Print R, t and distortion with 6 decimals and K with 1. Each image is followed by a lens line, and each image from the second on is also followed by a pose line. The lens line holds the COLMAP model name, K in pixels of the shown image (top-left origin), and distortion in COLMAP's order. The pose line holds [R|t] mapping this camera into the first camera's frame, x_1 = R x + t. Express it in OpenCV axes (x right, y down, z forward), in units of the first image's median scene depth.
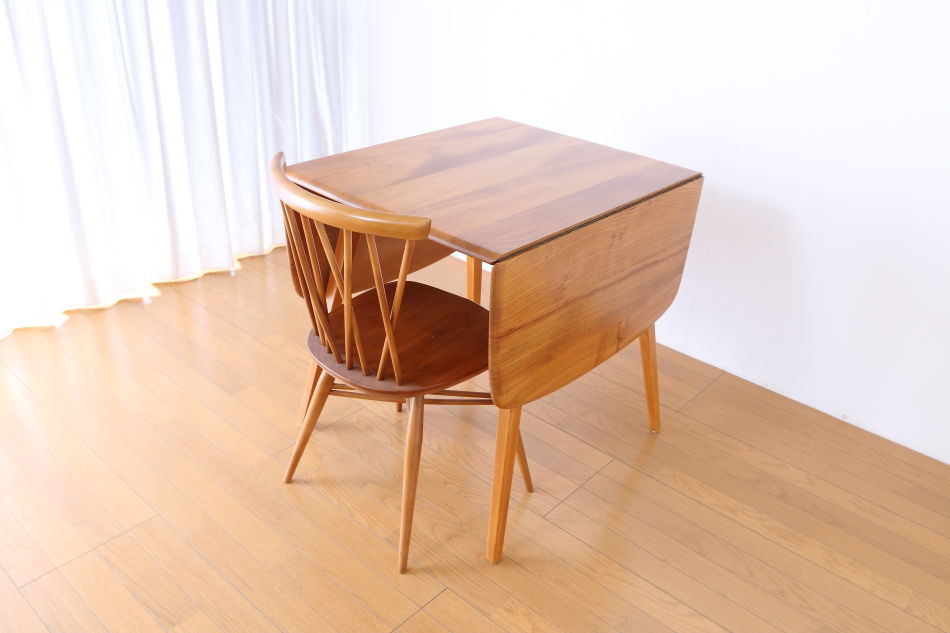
lens RADIAL K [[827.8, 0, 484.2], [0, 827.8, 315.7], [0, 0, 1]] dist [-0.032155, 0.025722]
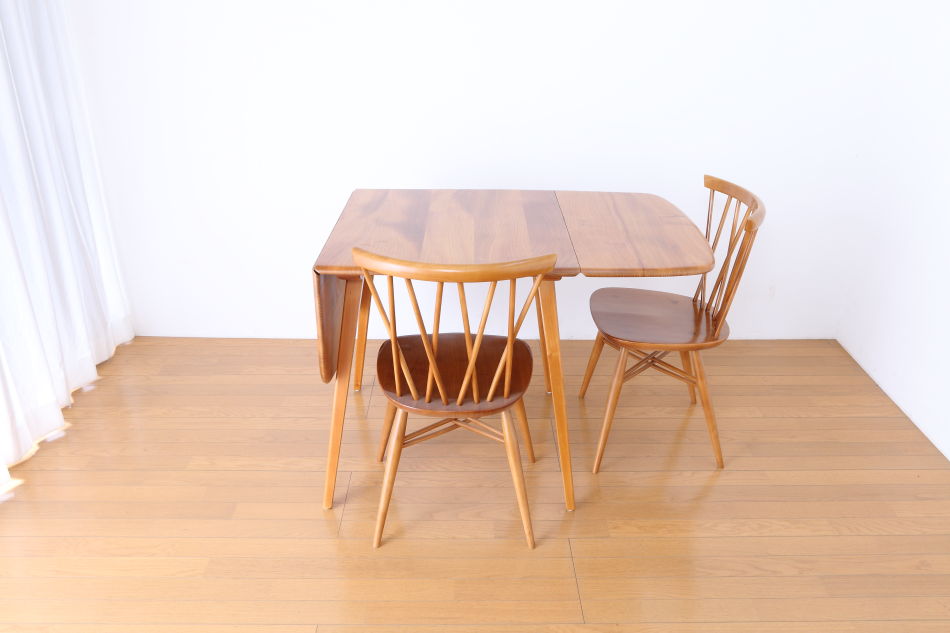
lens RADIAL K [[827.8, 0, 468.5], [0, 827.8, 315.6], [0, 0, 1]] dist [-0.032155, 0.025722]
pose [[0.740199, -0.311189, 0.596042, -0.818062], [0.351524, 0.934762, 0.051490, -0.112312], [-0.573180, 0.171410, 0.801301, 0.011599]]
